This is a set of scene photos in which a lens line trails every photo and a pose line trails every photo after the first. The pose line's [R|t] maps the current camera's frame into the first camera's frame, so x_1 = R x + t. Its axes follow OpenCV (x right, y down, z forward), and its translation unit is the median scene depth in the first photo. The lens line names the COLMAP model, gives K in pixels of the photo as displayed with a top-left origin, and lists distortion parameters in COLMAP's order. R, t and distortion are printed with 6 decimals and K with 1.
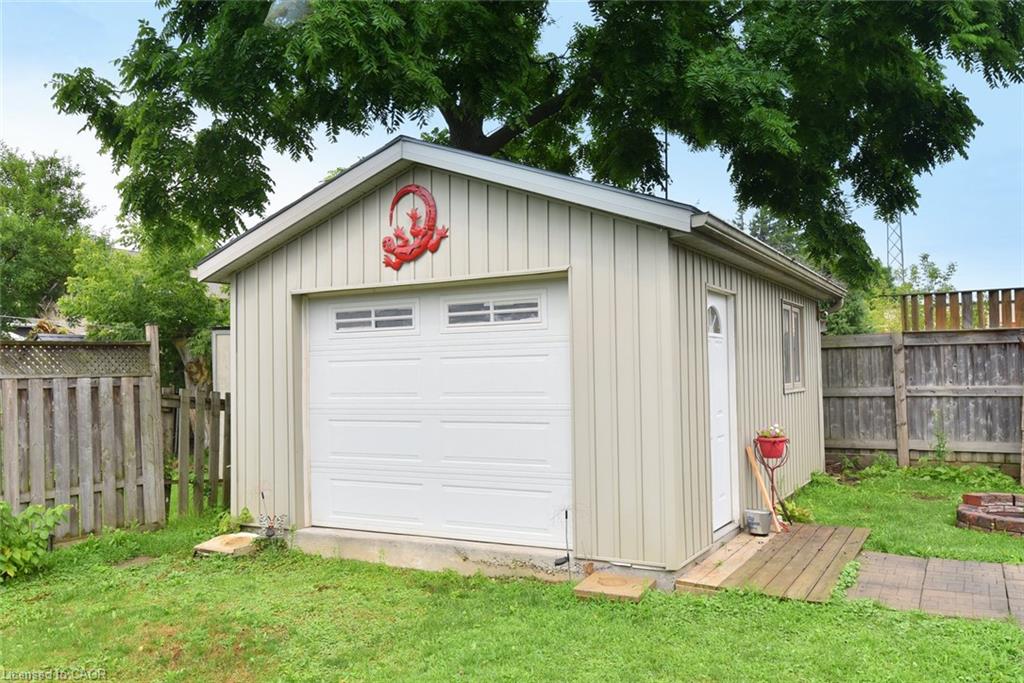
lens RADIAL K [[822.2, 0, 512.0], [0, 822.2, 341.5], [0, 0, 1]] dist [0.002049, 0.002436]
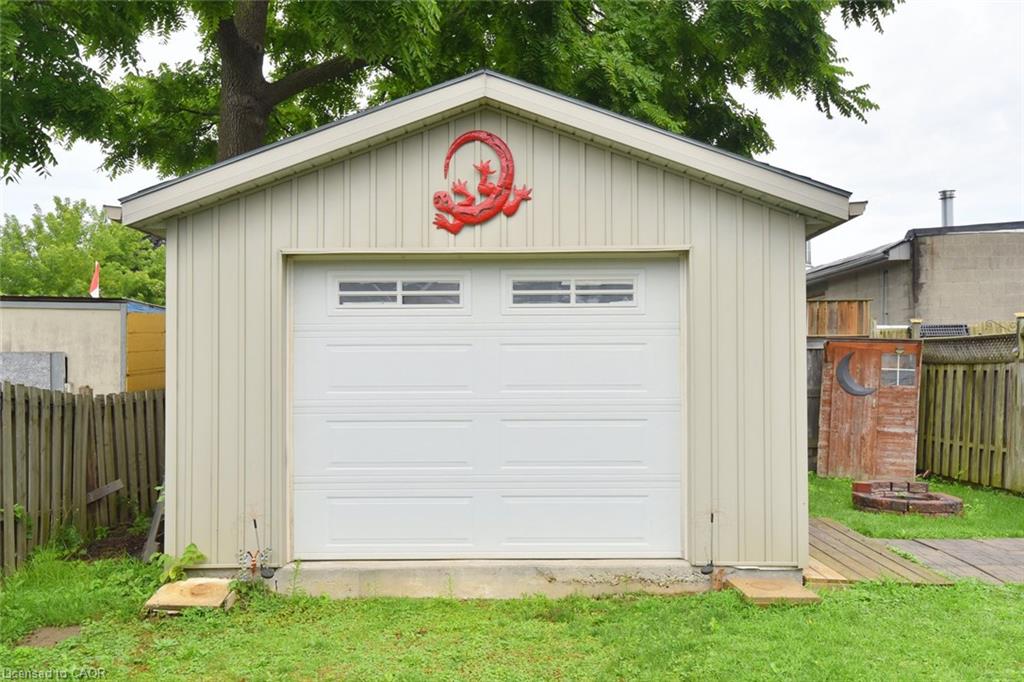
lens RADIAL K [[886.2, 0, 512.0], [0, 886.2, 360.4], [0, 0, 1]] dist [0.008504, -0.001269]
pose [[0.881807, 0.021518, 0.471119, -0.502641], [-0.029751, 0.999507, 0.010034, 0.027358], [-0.470670, -0.022865, 0.882013, 0.202999]]
